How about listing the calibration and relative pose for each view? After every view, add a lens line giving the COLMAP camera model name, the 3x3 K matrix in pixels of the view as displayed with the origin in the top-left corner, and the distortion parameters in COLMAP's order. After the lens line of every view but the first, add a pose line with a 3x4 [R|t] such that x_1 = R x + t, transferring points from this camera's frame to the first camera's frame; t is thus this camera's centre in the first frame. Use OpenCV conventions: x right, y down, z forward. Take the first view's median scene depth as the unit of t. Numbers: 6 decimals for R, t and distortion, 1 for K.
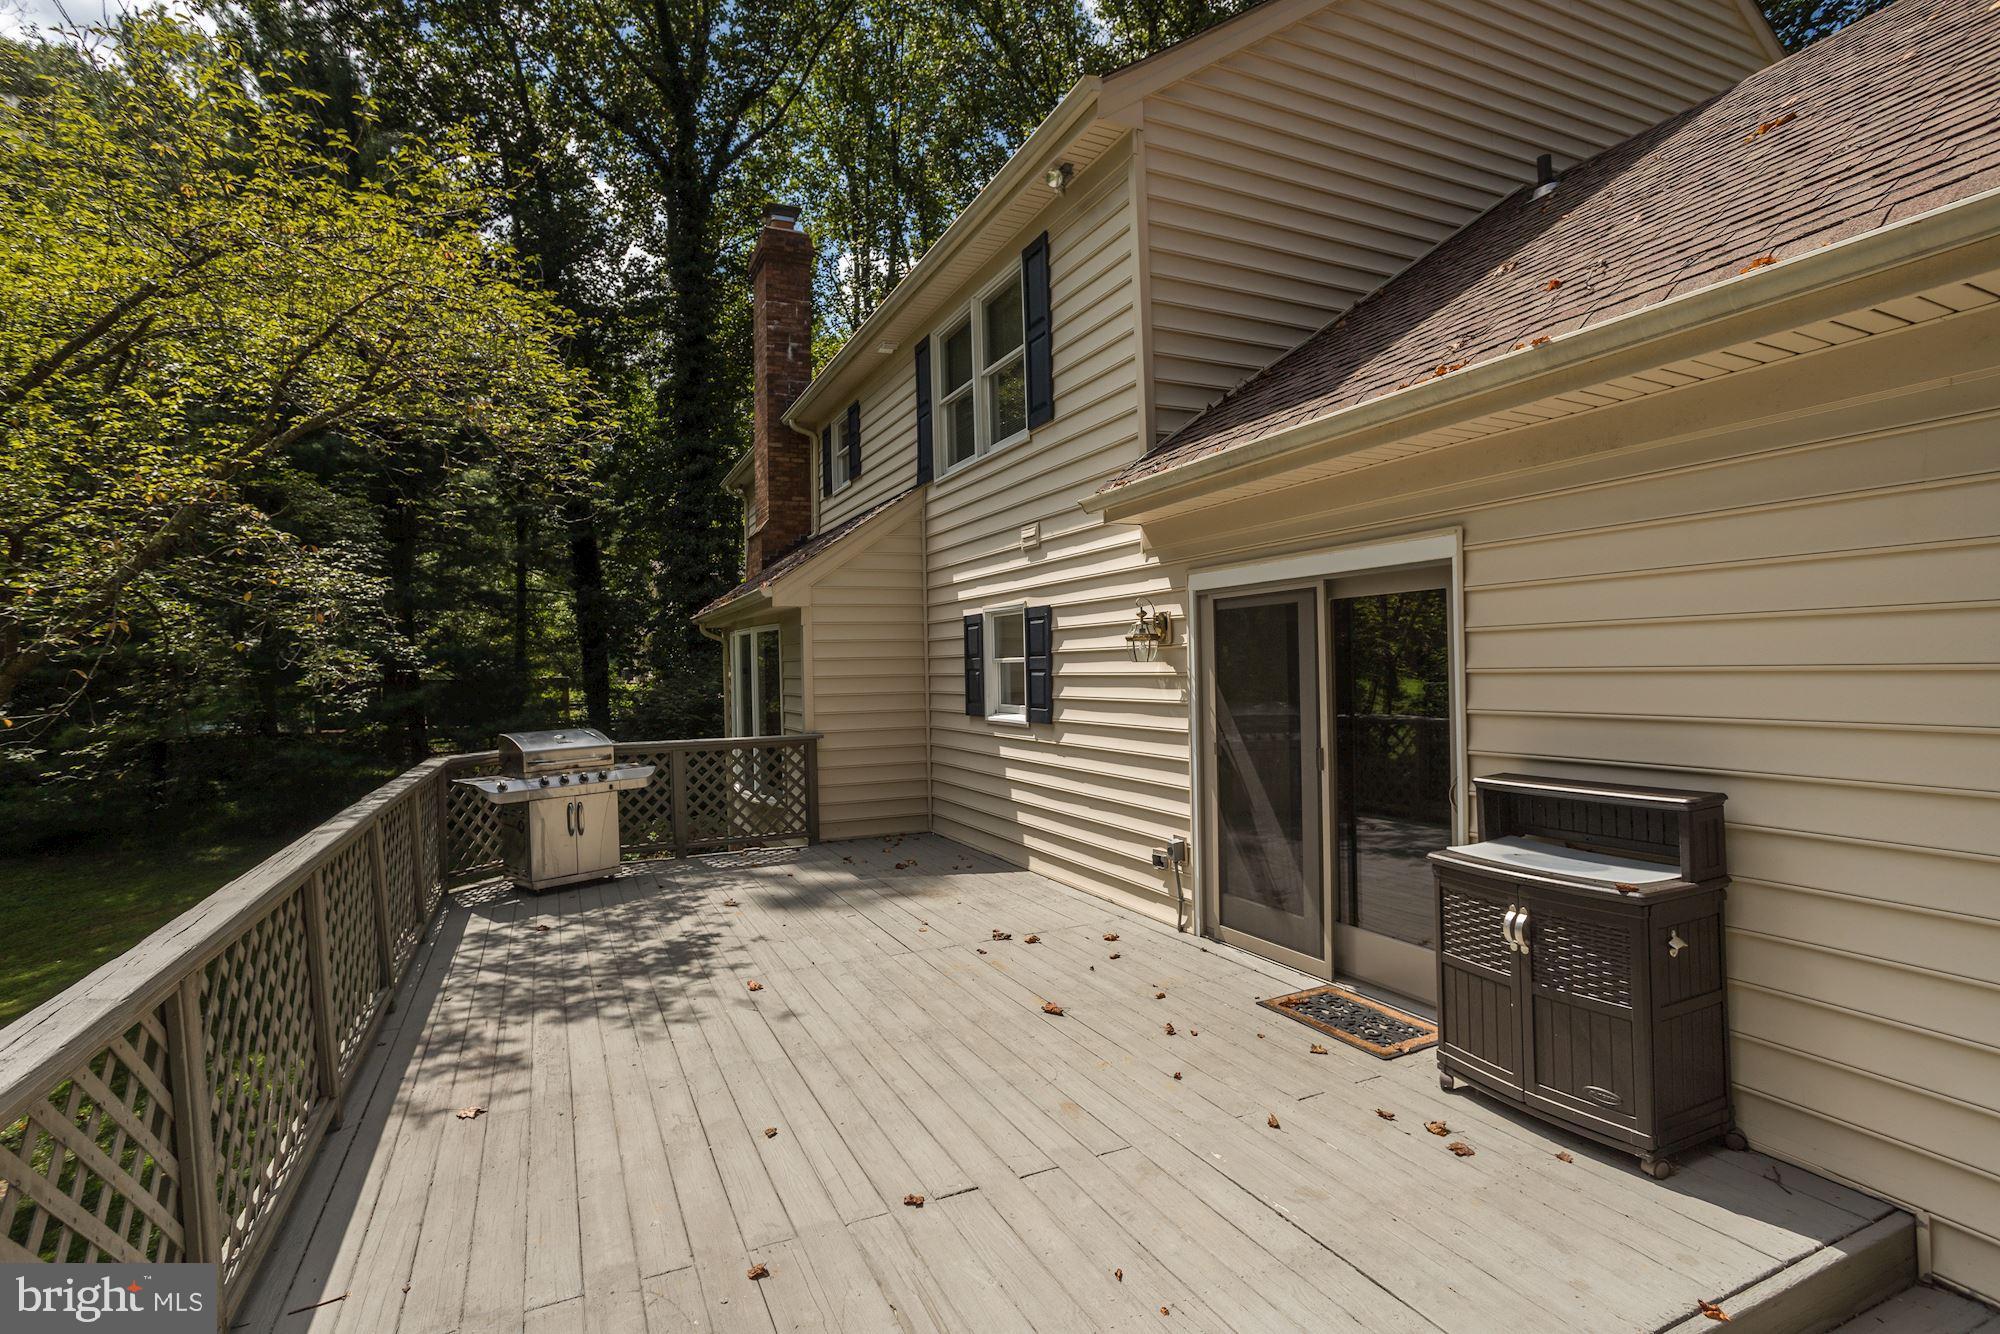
lens RADIAL K [[969.5, 0, 1000.0], [0, 969.5, 667.0], [0, 0, 1]] dist [-0.050258, 0.032308]
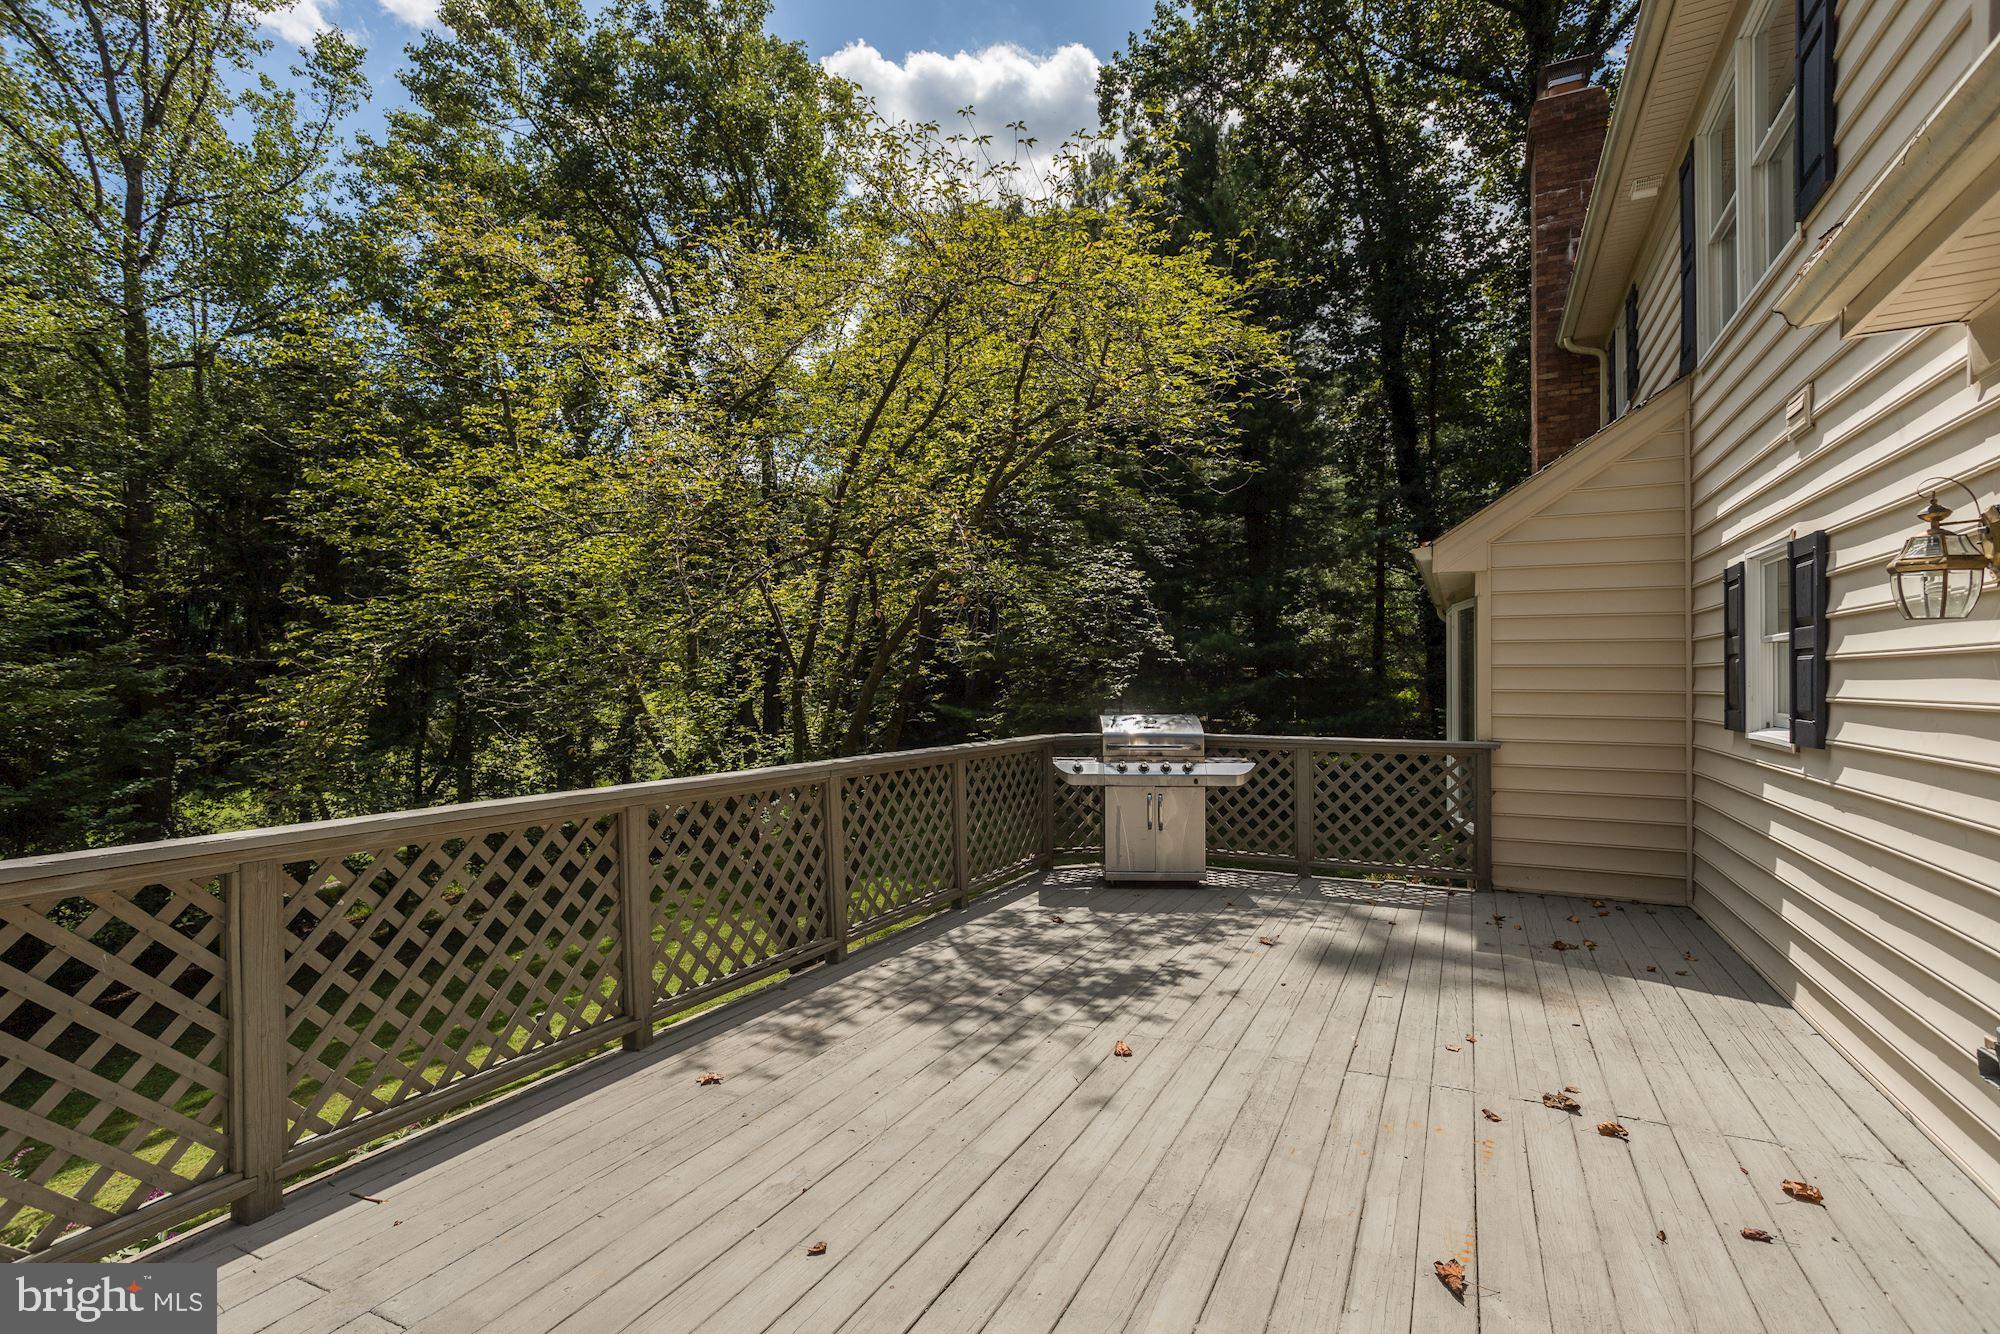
lens RADIAL K [[969.5, 0, 1000.0], [0, 969.5, 667.0], [0, 0, 1]] dist [-0.050258, 0.032308]
pose [[0.608918, 0.012631, -0.793133, 0.257514], [-0.016756, 0.999855, 0.003059, 0.025401], [0.793056, 0.011427, 0.609041, 0.411858]]
